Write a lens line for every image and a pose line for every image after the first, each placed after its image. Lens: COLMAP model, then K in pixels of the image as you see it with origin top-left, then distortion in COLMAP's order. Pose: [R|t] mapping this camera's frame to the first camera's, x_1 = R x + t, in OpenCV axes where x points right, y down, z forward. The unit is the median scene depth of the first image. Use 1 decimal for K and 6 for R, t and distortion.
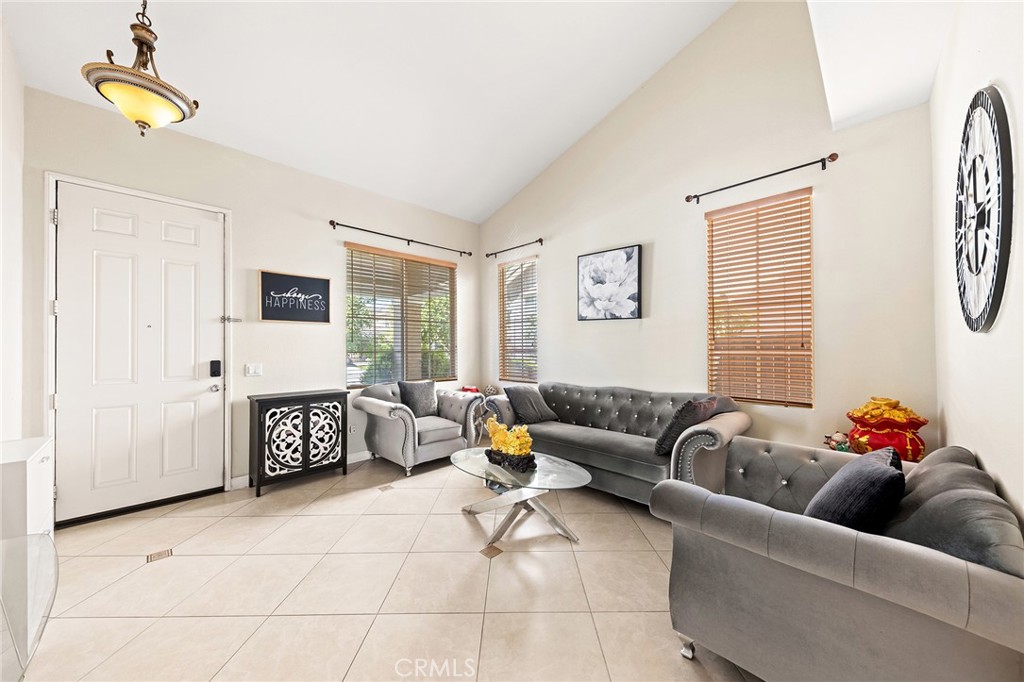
lens RADIAL K [[370.9, 0, 513.4], [0, 370.9, 340.5], [0, 0, 1]] dist [0.007878, -0.002056]
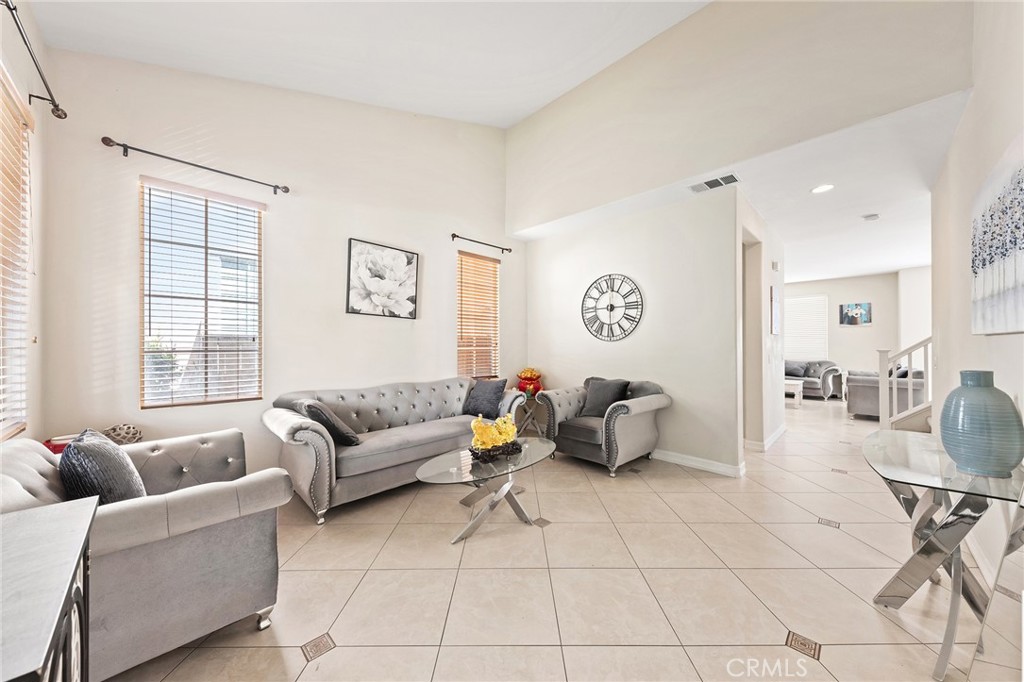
lens RADIAL K [[351.8, 0, 512.2], [0, 351.8, 347.3], [0, 0, 1]] dist [0.000449, -0.000858]
pose [[-0.024792, 0.001399, 0.999692, -0.689592], [-0.014695, 0.999890, -0.001764, 0.022056], [-0.999585, -0.014734, -0.024768, 0.687268]]
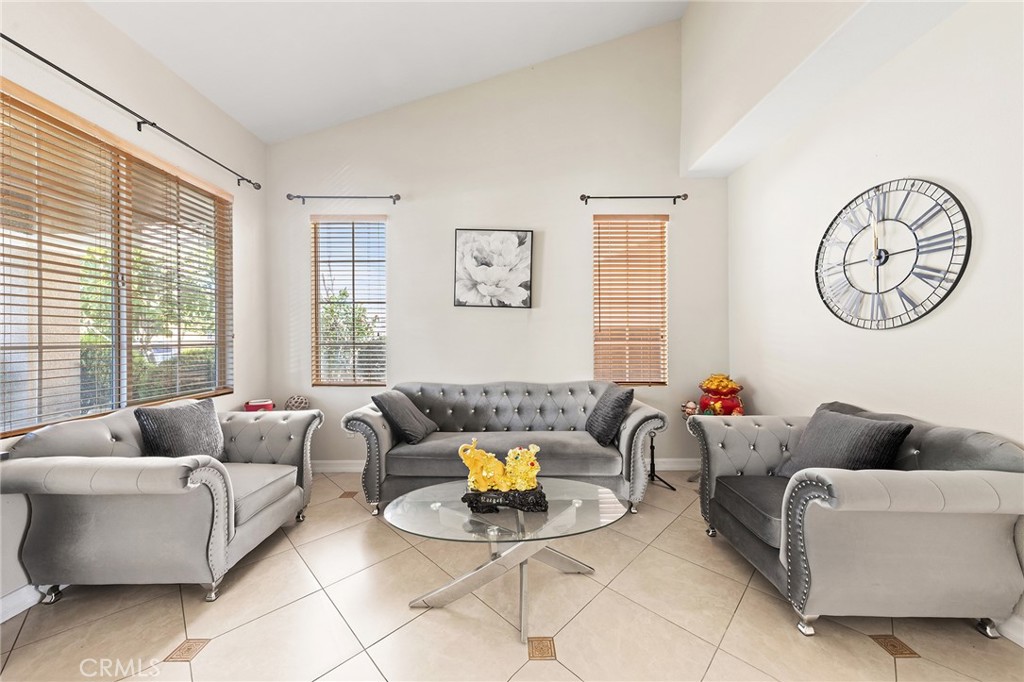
lens RADIAL K [[351.8, 0, 511.5], [0, 351.8, 341.3], [0, 0, 1]] dist [0.000449, -0.000858]
pose [[0.691291, 0.000839, 0.722576, -0.330472], [-0.014065, 0.999825, 0.012296, 0.014638], [-0.722440, -0.018663, 0.691182, 0.382302]]
